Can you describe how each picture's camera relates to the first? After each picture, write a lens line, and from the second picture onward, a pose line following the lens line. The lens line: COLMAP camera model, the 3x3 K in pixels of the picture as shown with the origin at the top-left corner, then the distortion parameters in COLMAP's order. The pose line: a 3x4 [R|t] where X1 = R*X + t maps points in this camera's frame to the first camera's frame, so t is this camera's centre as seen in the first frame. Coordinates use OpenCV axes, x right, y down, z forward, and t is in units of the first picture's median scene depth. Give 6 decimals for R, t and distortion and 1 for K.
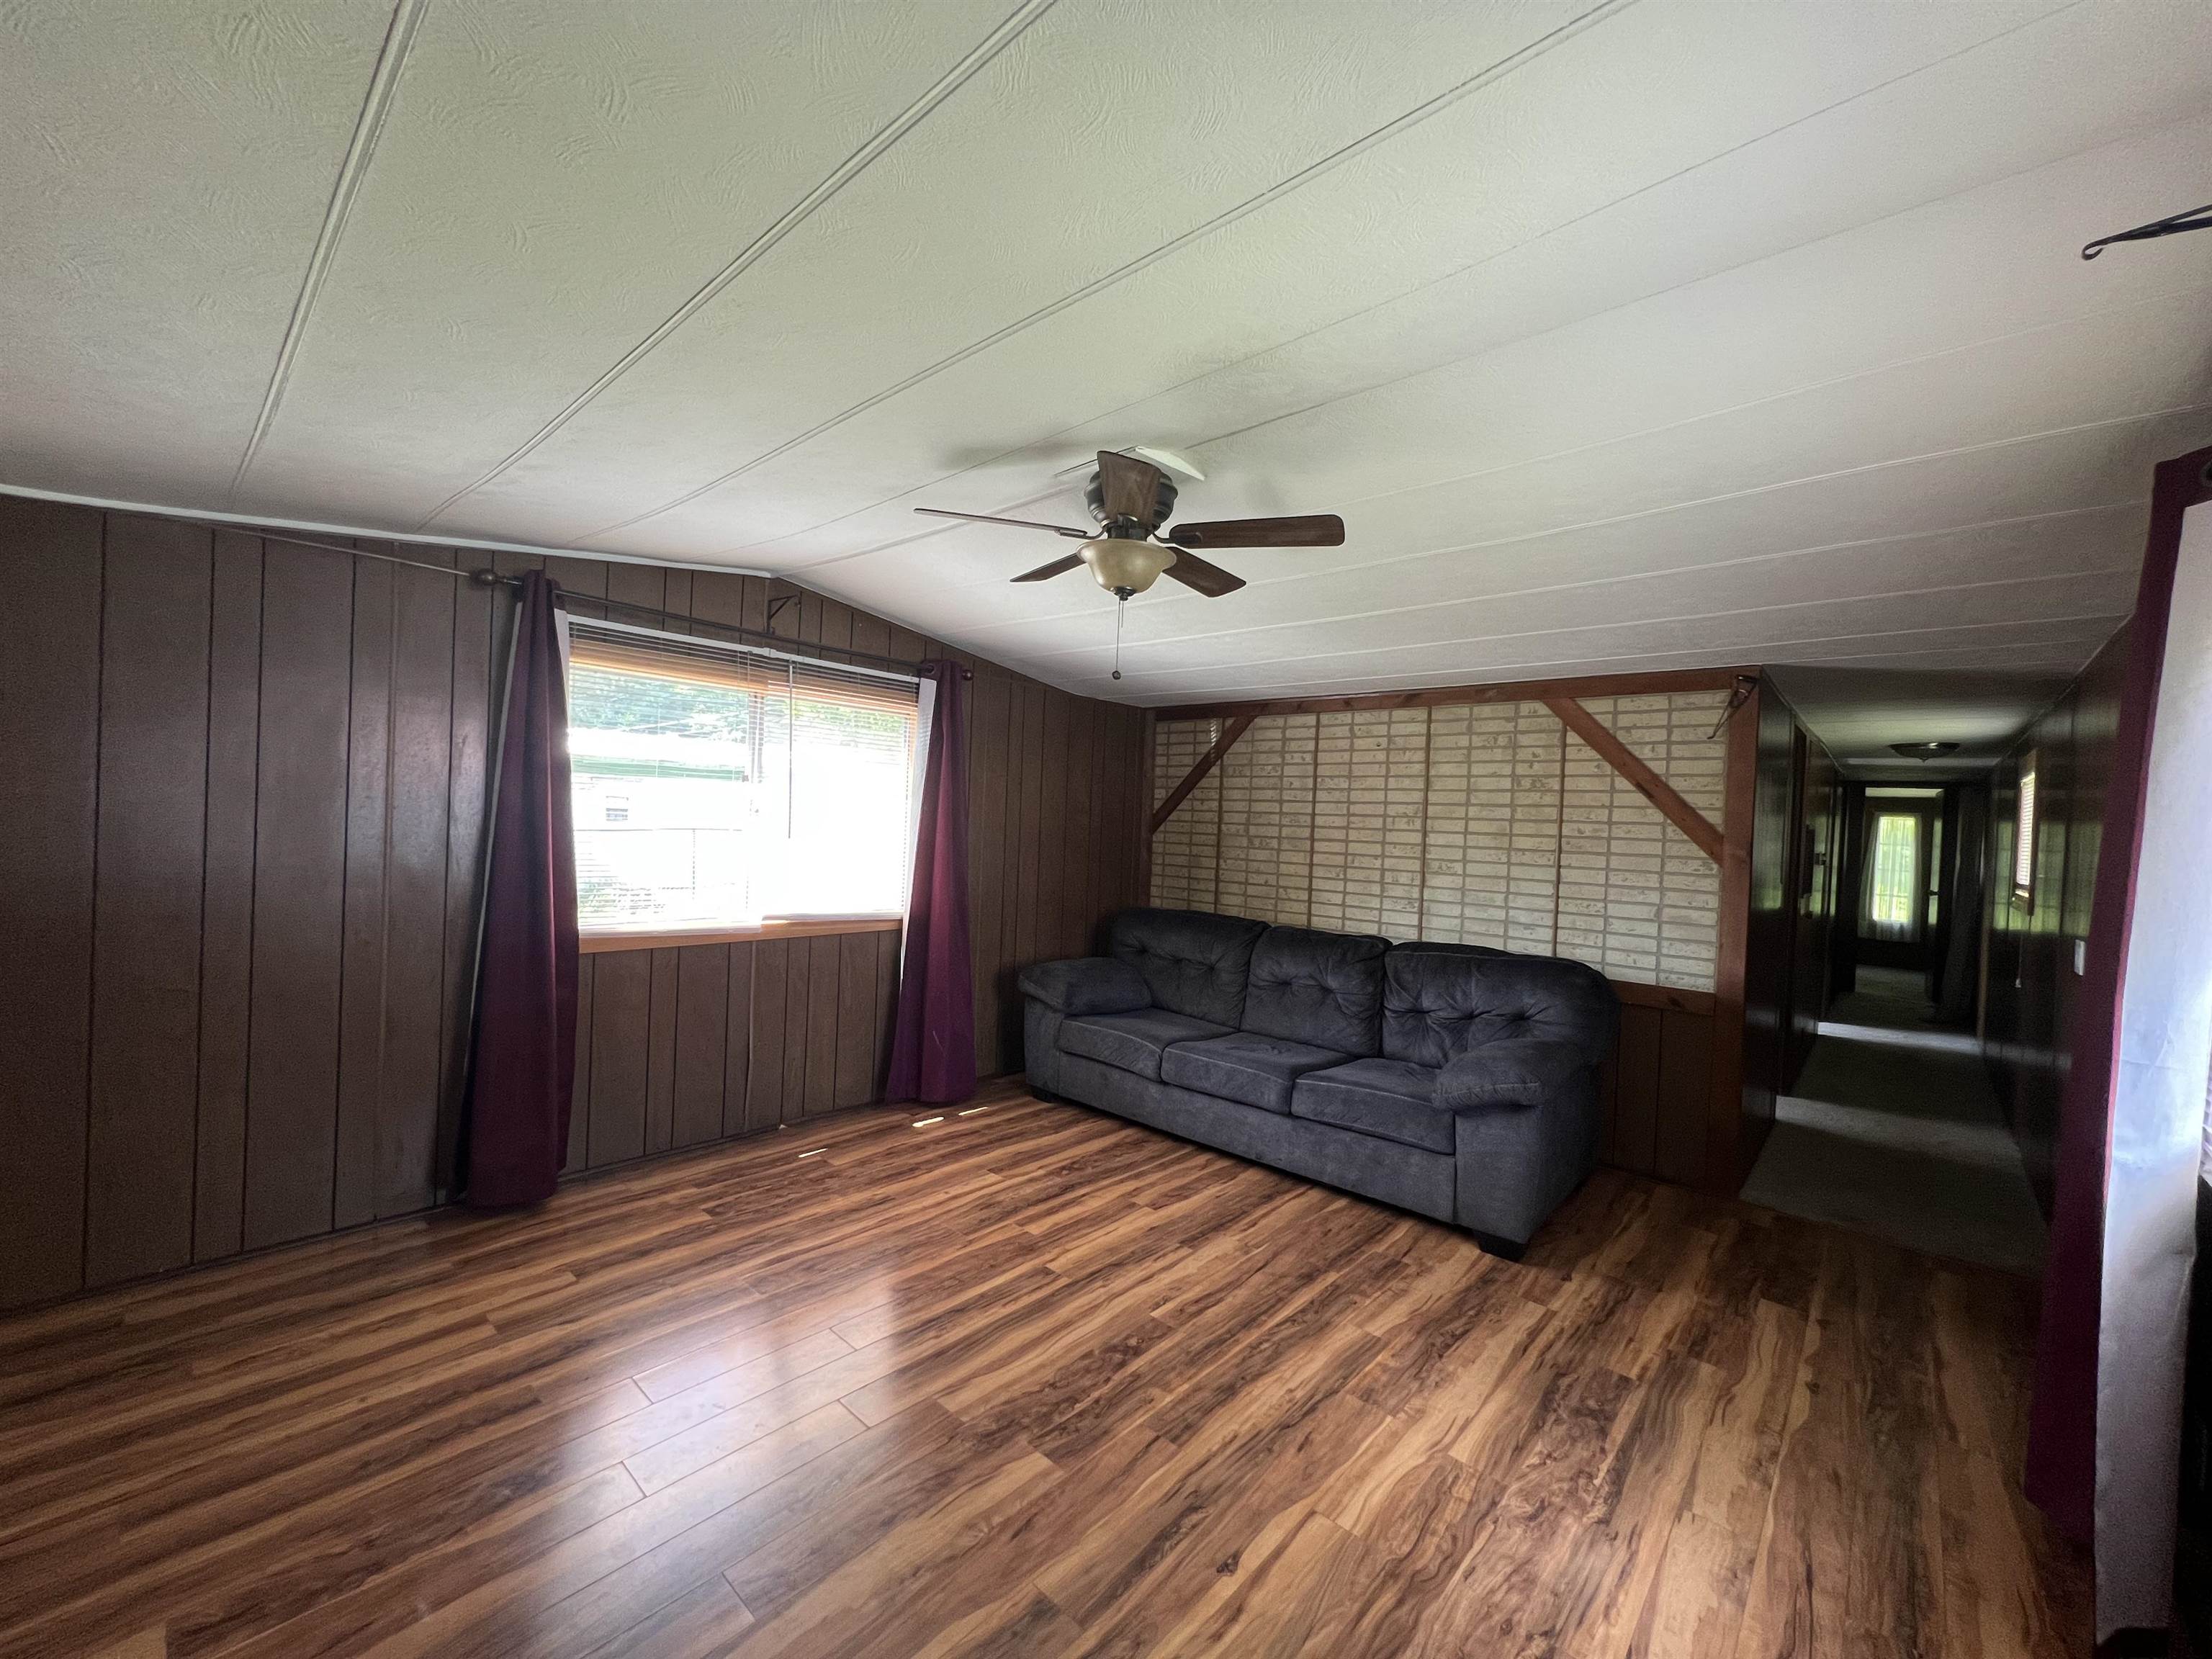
lens RADIAL K [[887.3, 0, 1103.7], [0, 887.3, 833.1], [0, 0, 1]] dist [-0.001967, 0.000048]
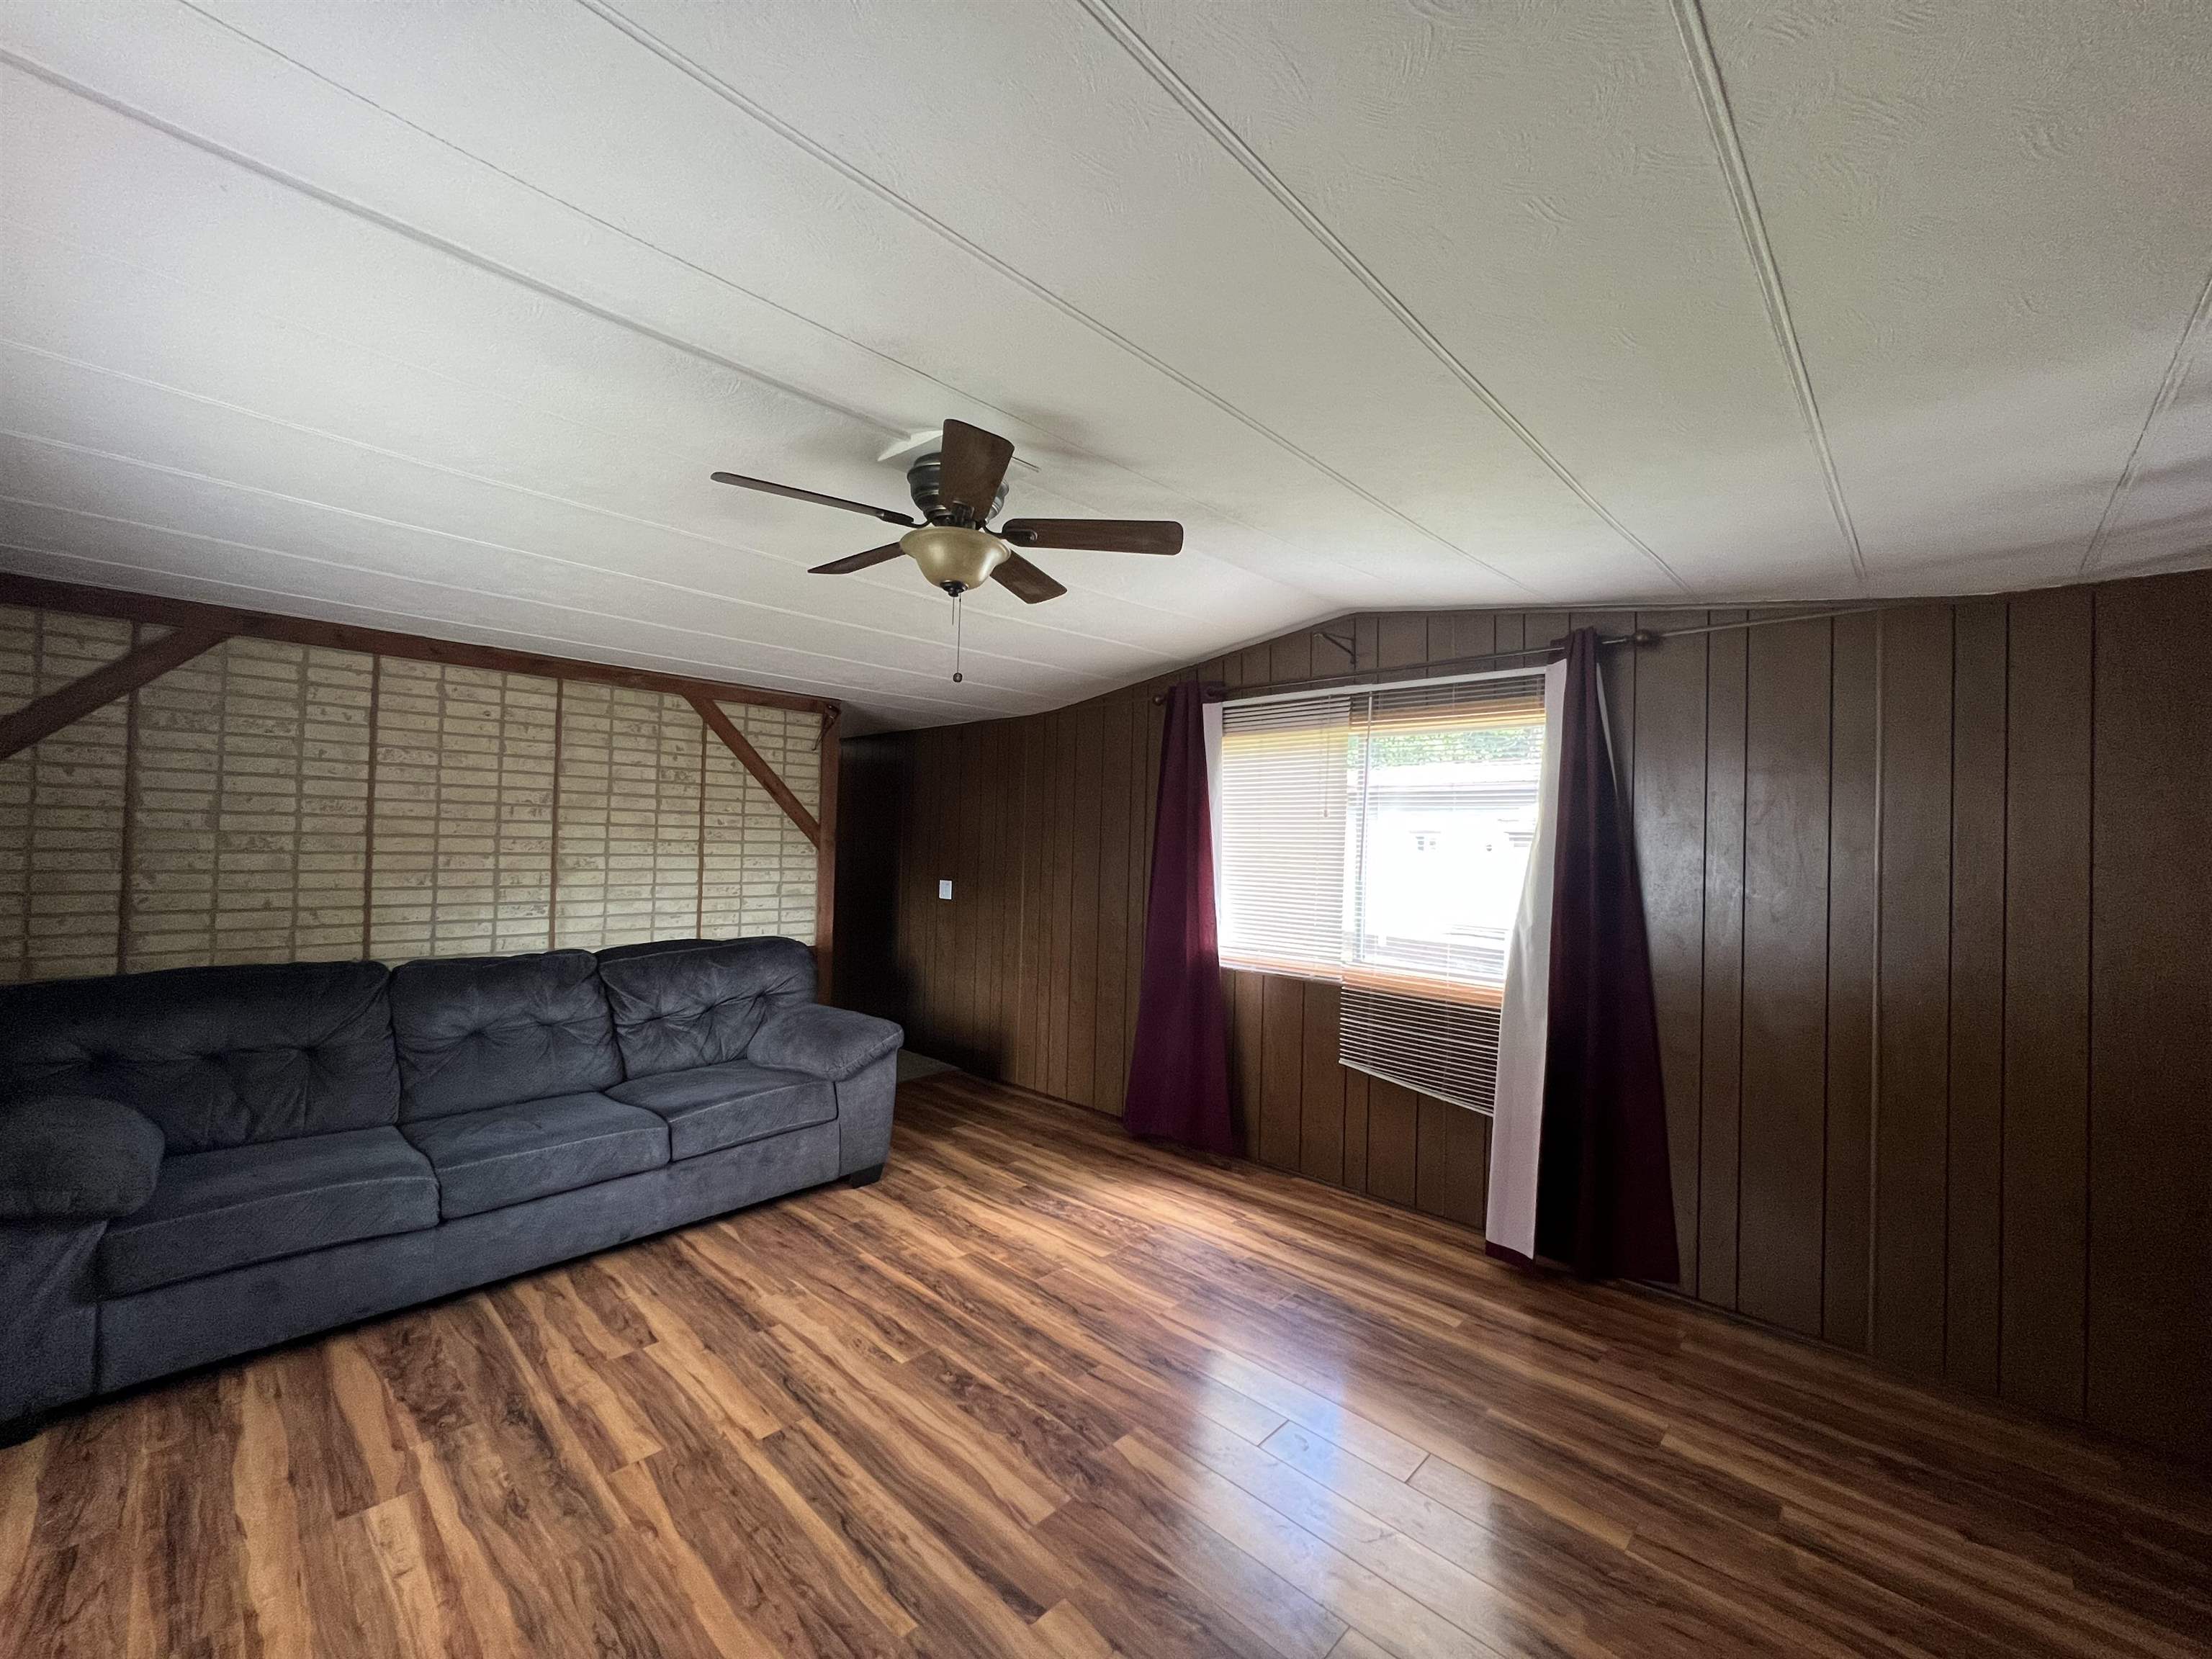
lens RADIAL K [[887.3, 0, 1103.7], [0, 887.3, 833.1], [0, 0, 1]] dist [-0.001967, 0.000048]
pose [[0.017787, -0.030381, 0.999380, -0.564163], [-0.012786, 0.999450, 0.030611, -0.028793], [-0.999760, -0.013323, 0.017389, 0.514128]]
